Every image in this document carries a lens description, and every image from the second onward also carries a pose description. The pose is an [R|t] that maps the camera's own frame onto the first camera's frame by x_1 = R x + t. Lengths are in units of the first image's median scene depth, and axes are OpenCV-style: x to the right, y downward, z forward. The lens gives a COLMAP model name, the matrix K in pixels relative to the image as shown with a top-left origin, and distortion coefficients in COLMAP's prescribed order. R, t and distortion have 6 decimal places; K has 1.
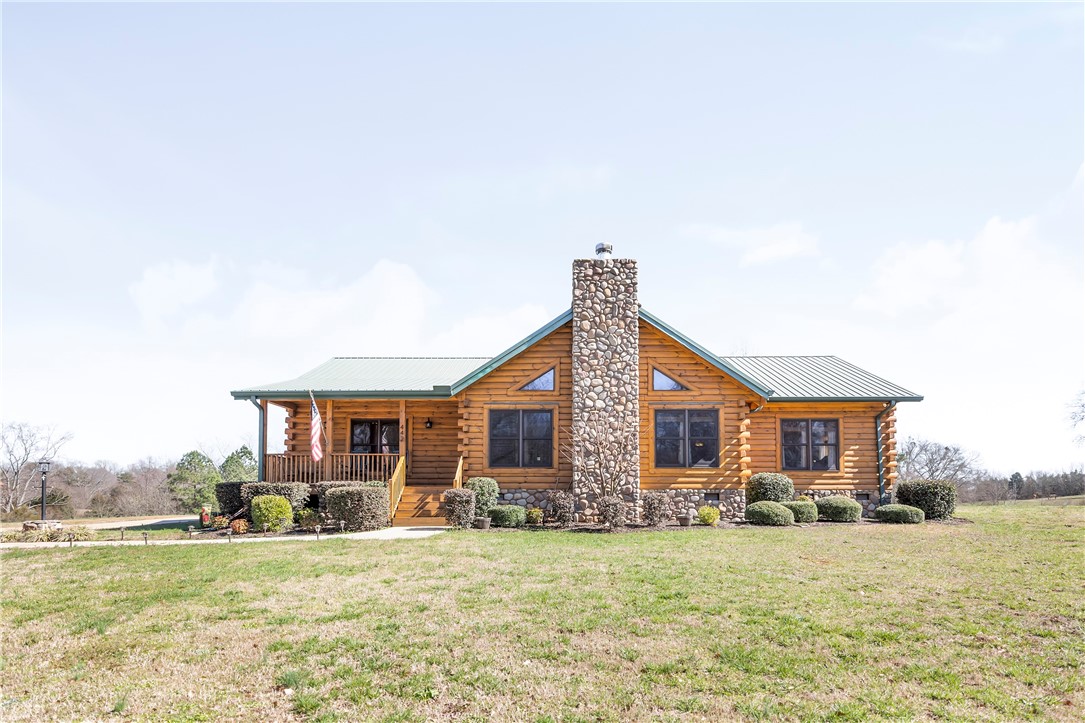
lens RADIAL K [[494.6, 0, 544.4], [0, 494.6, 371.5], [0, 0, 1]] dist [-0.002154, 0.003346]
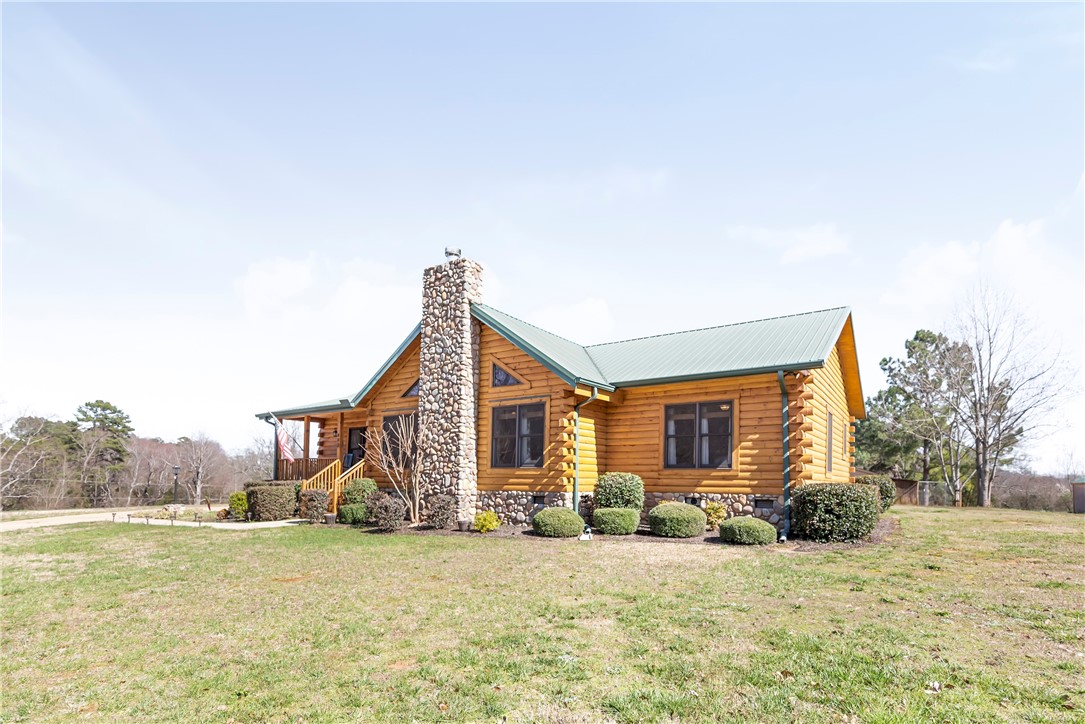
lens RADIAL K [[494.6, 0, 544.4], [0, 494.6, 353.6], [0, 0, 1]] dist [-0.002154, 0.003346]
pose [[0.864519, -0.121345, -0.487732, 0.803370], [0.115190, 0.992424, -0.042733, 0.026210], [0.489222, -0.019239, 0.871947, 0.214195]]
